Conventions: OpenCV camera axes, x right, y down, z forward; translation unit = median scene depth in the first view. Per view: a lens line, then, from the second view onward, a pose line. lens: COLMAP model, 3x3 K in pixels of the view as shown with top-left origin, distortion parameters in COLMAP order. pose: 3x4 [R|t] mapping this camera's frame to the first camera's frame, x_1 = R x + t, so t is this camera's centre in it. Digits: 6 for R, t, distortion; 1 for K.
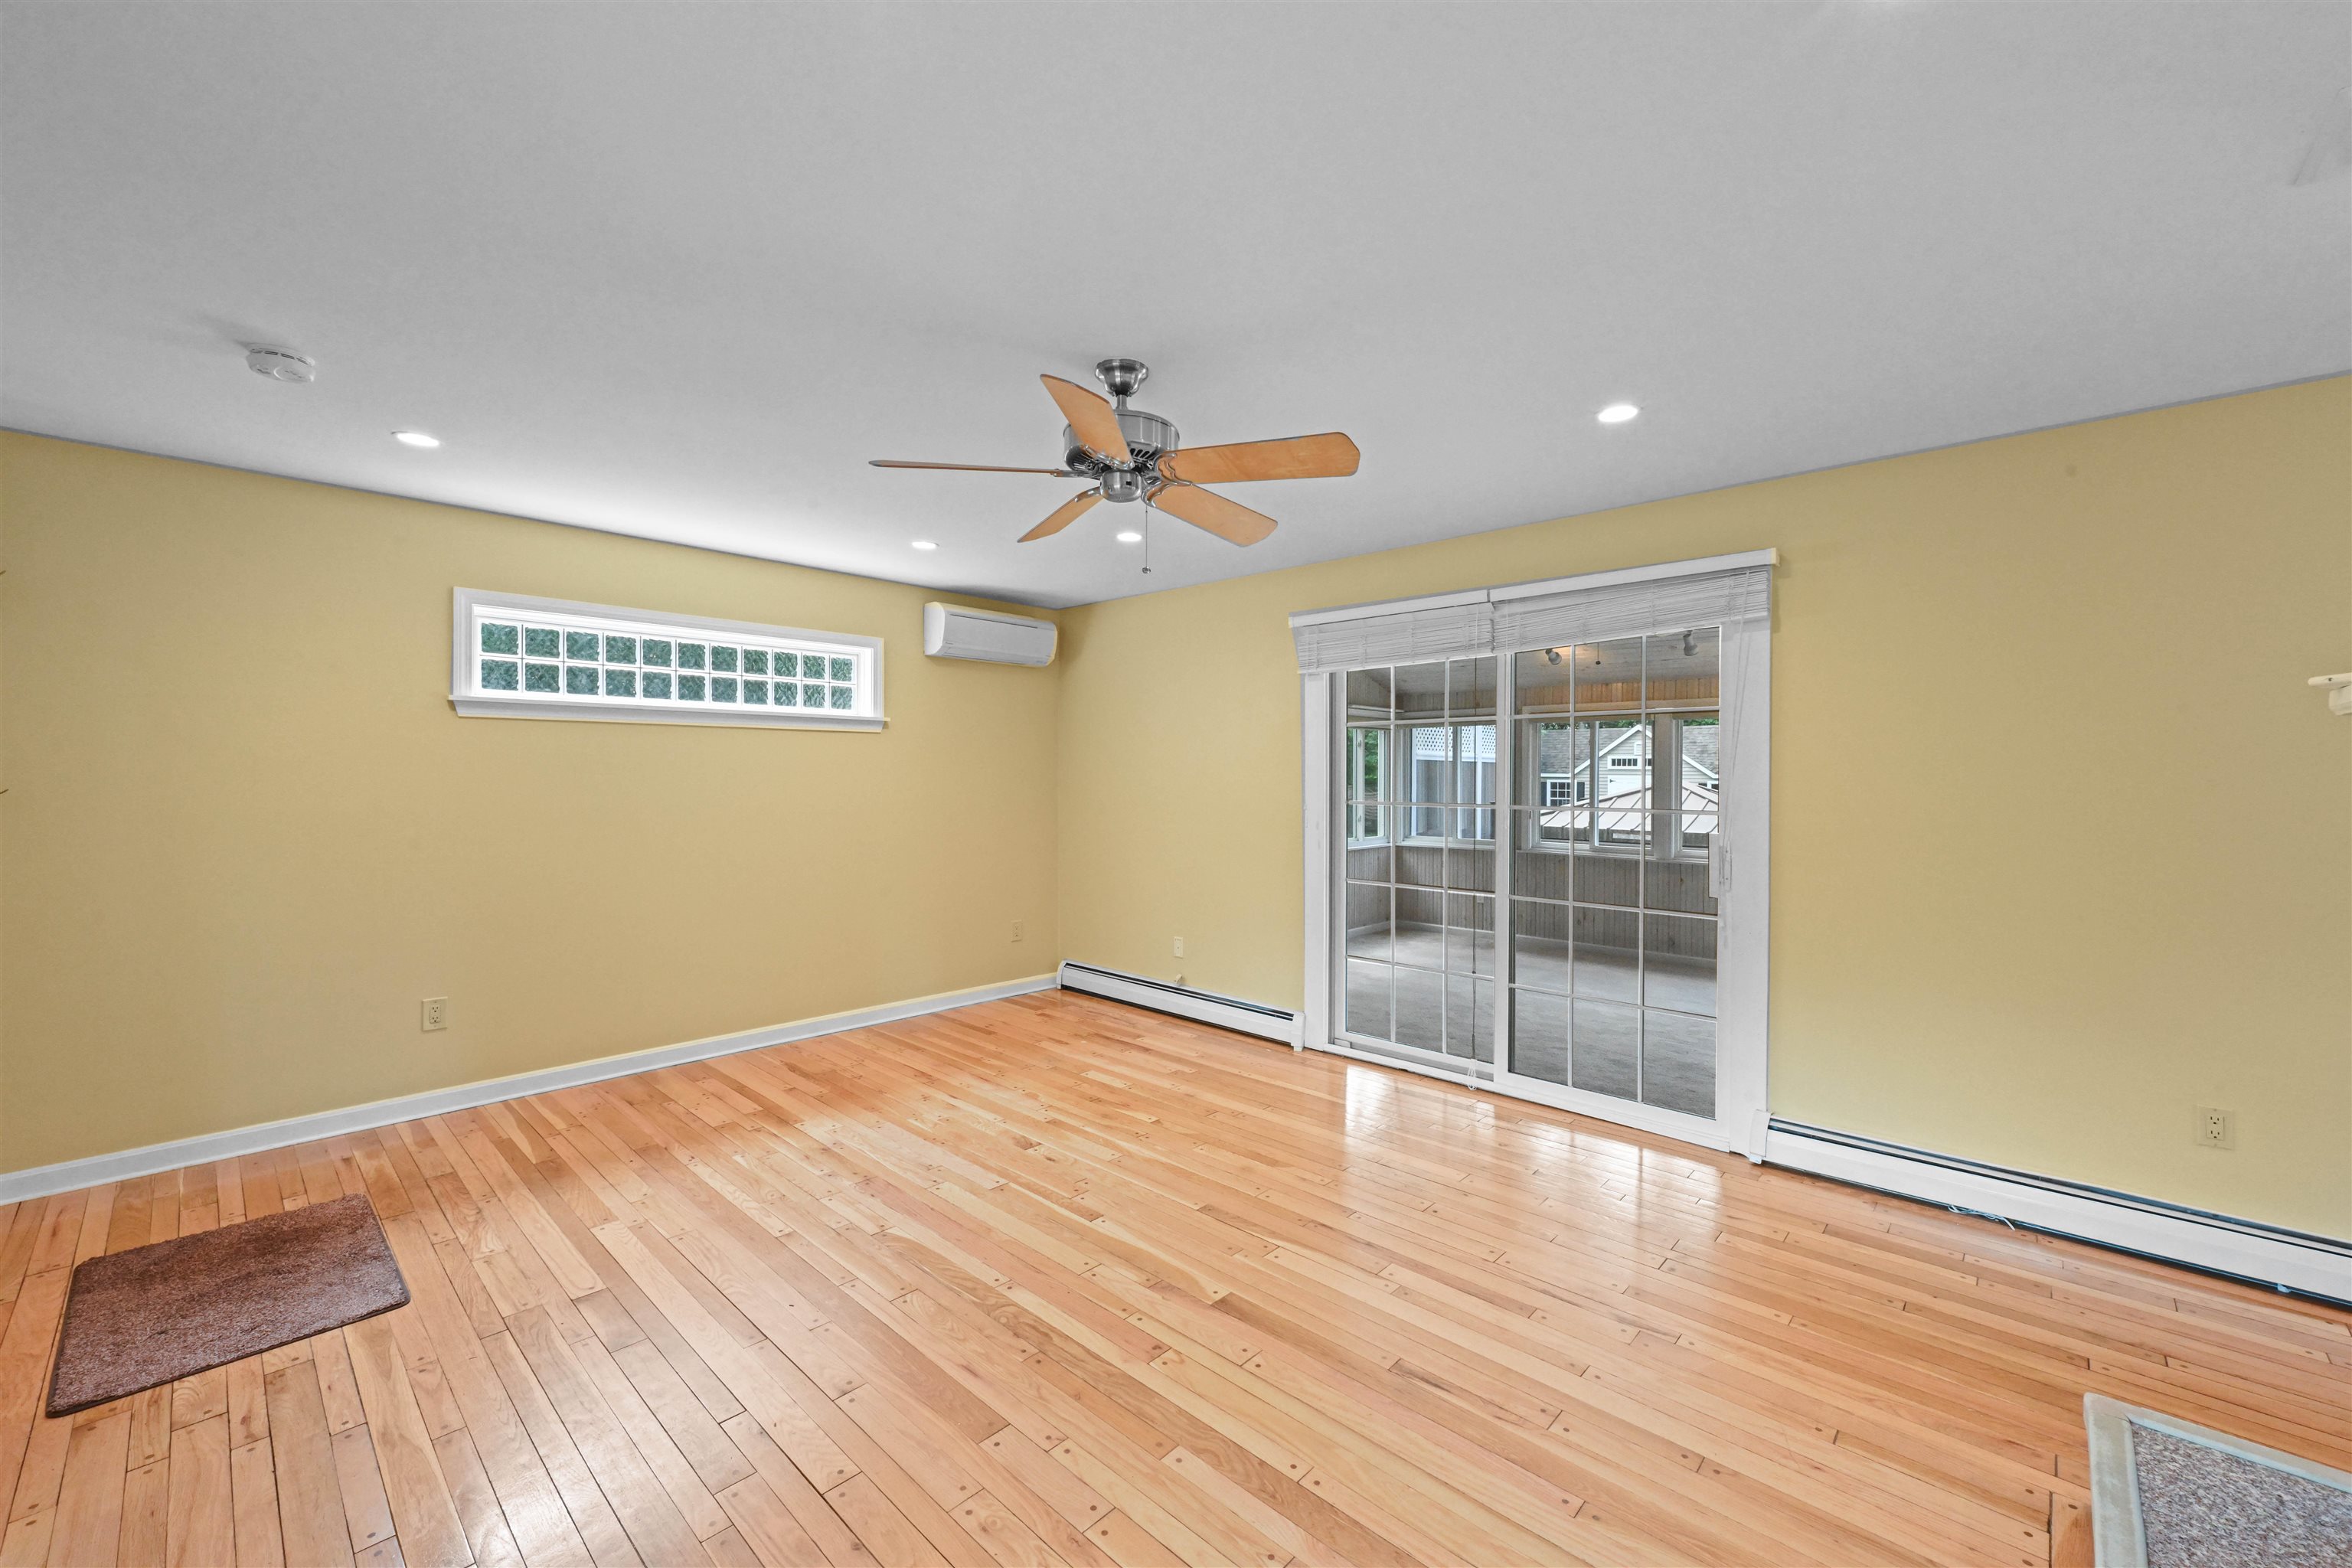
lens RADIAL K [[924.0, 0, 1176.0], [0, 924.0, 784.0], [0, 0, 1]] dist [-0.001662, -0.000165]
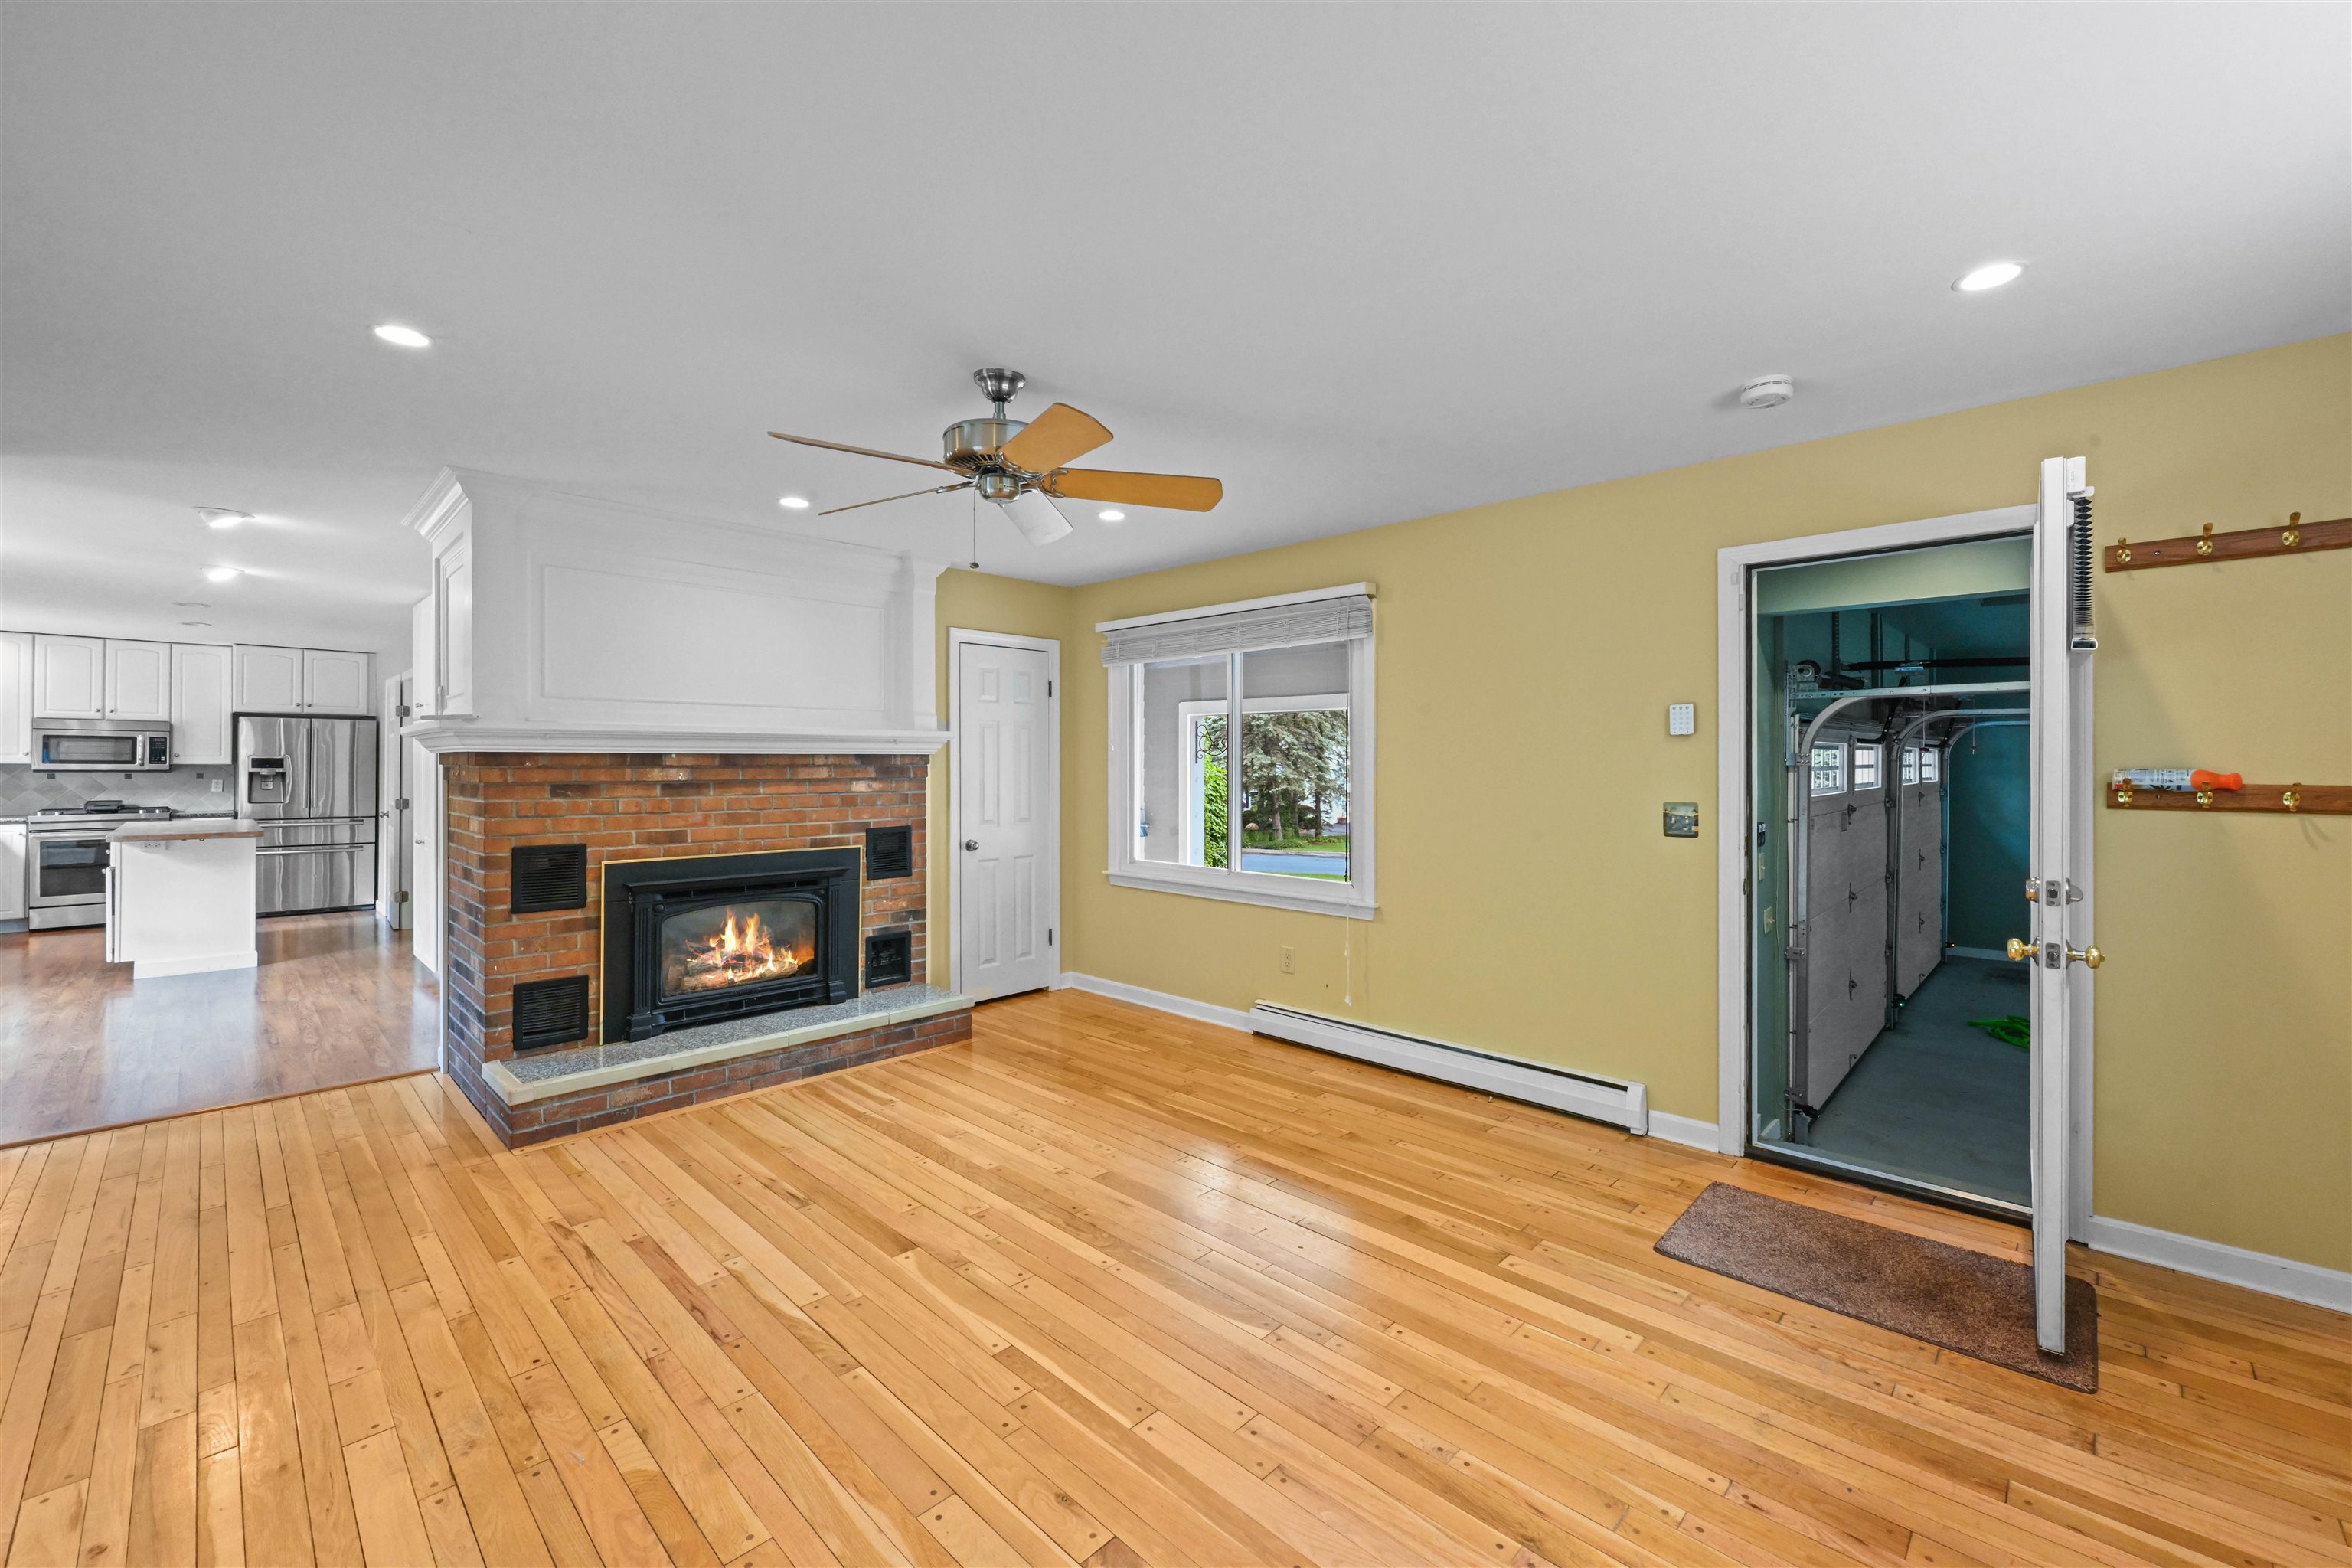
lens RADIAL K [[959.8, 0, 1200.2], [0, 959.8, 756.8], [0, 0, 1]] dist [-0.002060, -0.000326]
pose [[-0.999991, -0.003905, -0.001783, -0.253799], [-0.003910, 0.999988, 0.002989, -0.018792], [0.001771, 0.002995, -0.999994, 1.854092]]
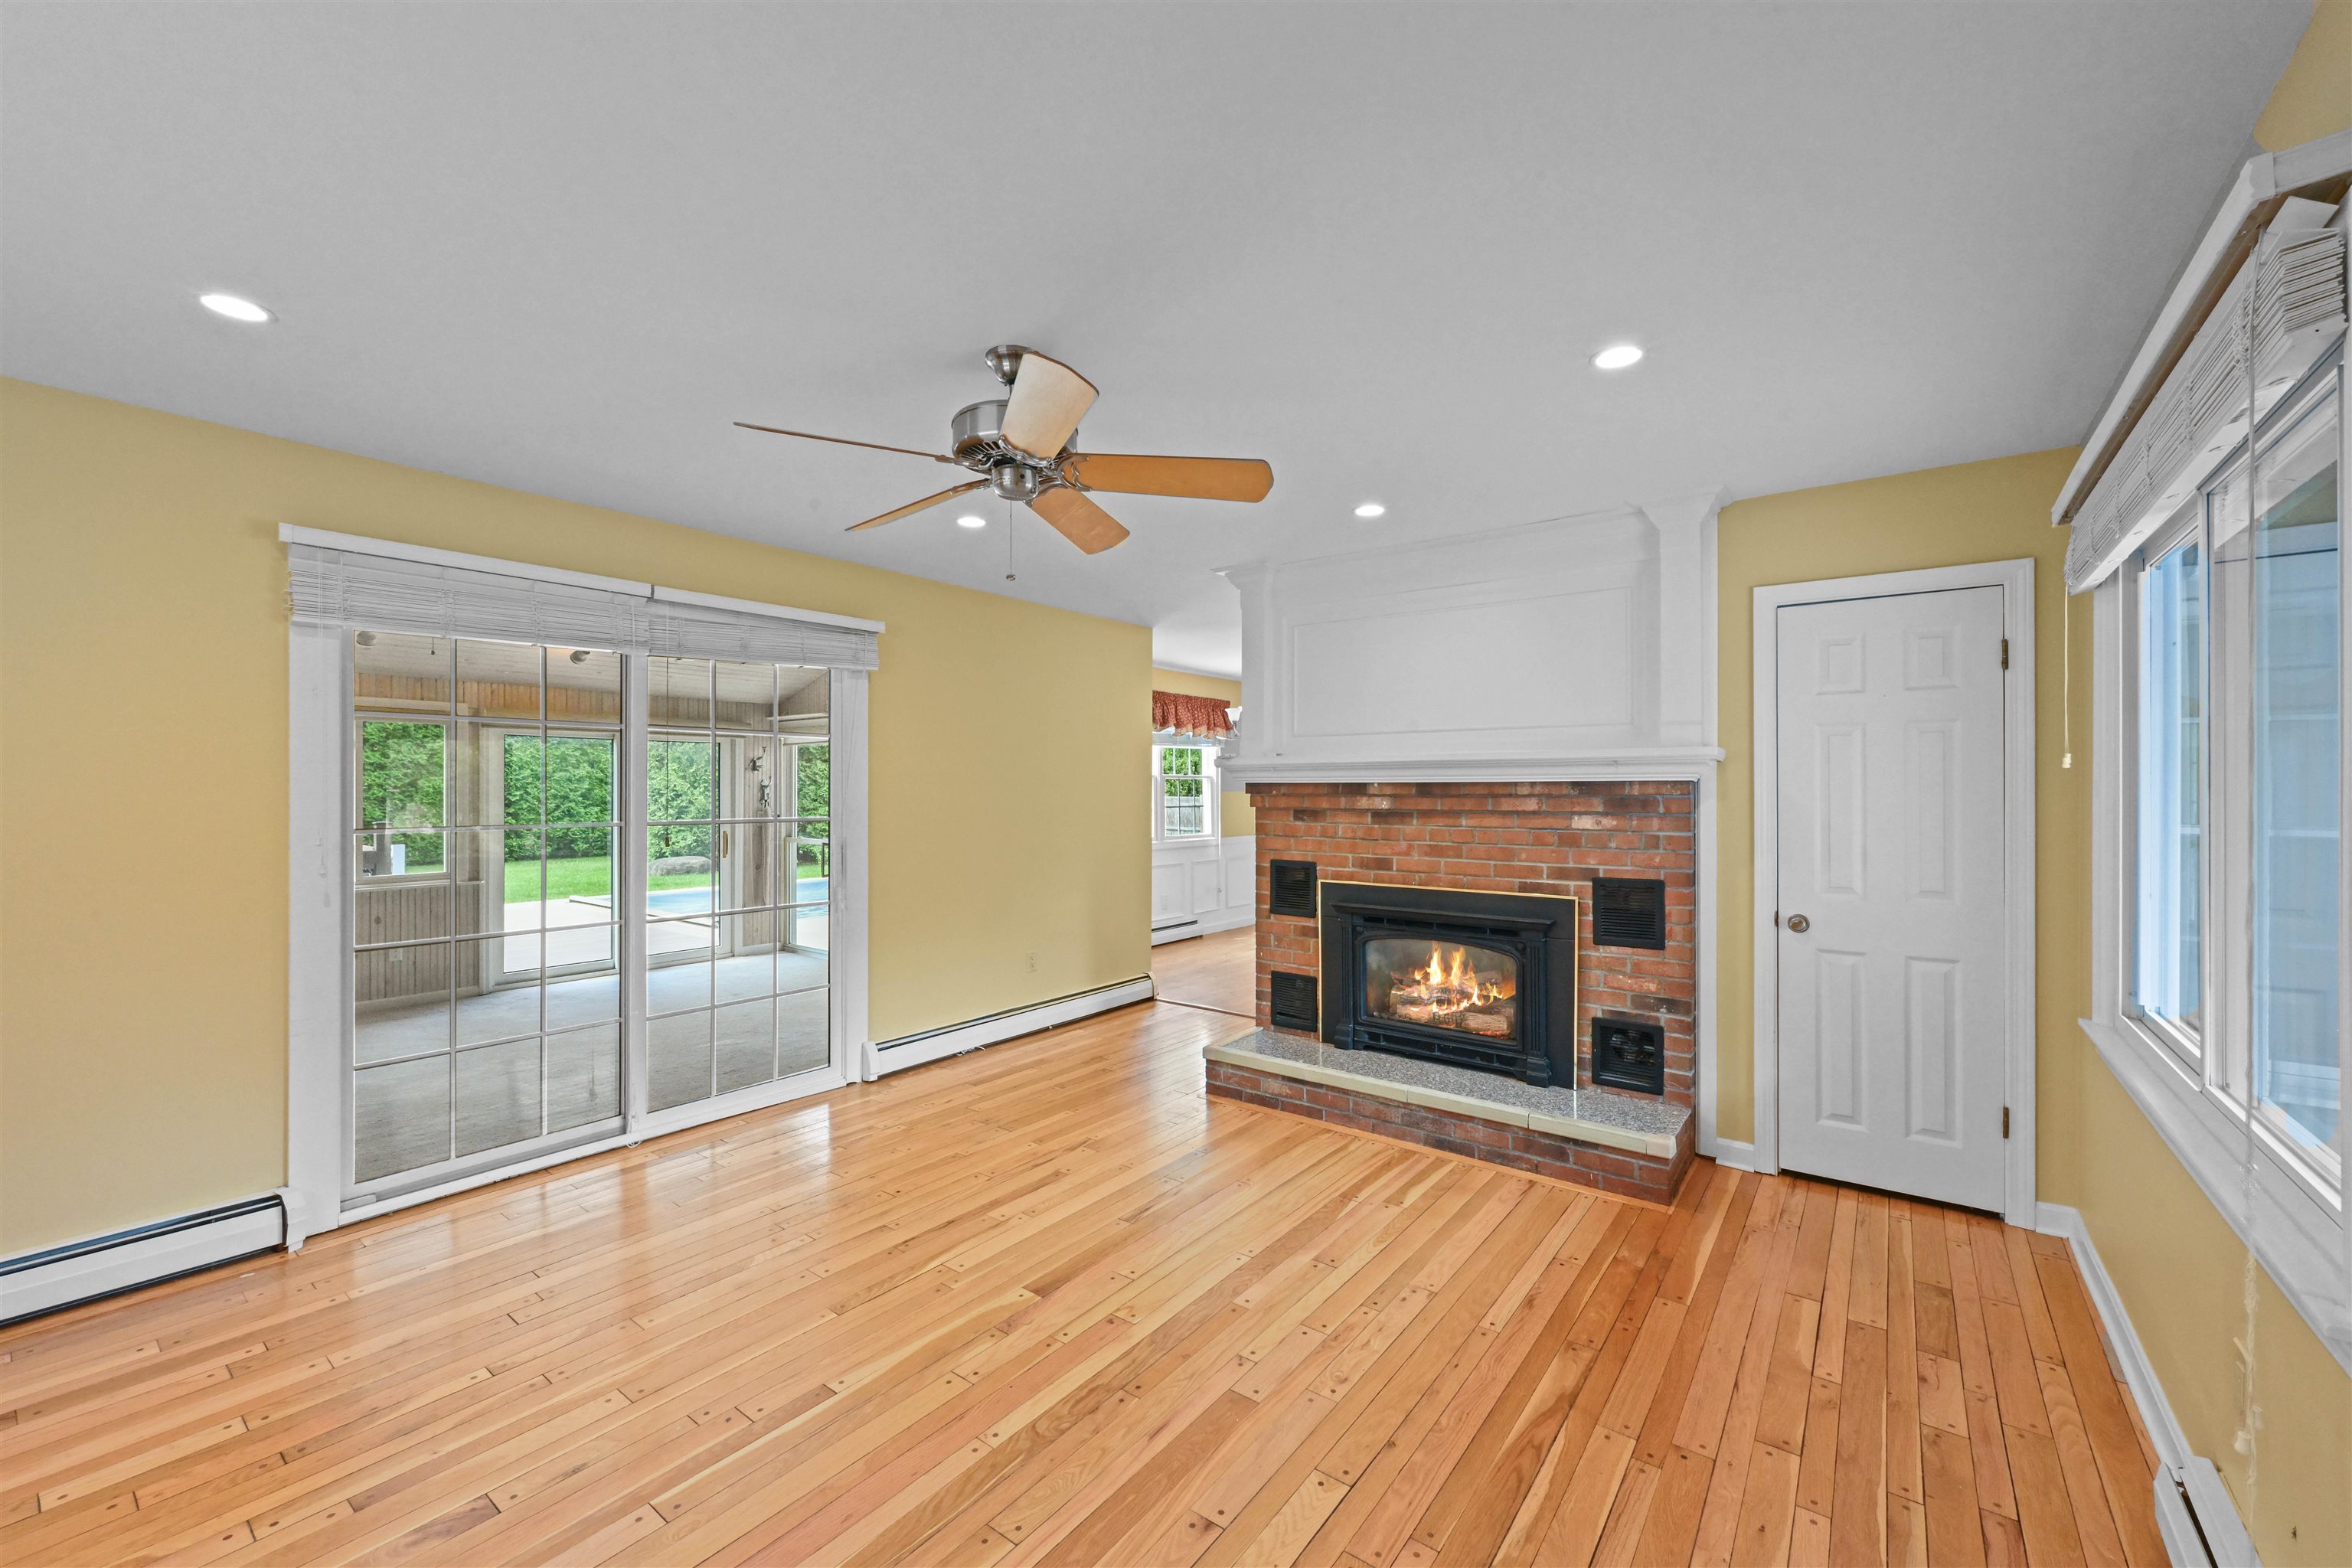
lens RADIAL K [[936.9, 0, 1183.0], [0, 936.9, 786.9], [0, 0, 1]] dist [0.000266, -0.000171]
pose [[-0.110034, -0.000778, 0.993927, -0.900295], [0.006939, 0.999975, 0.001551, -0.013934], [-0.993904, 0.007068, -0.110026, 0.828652]]
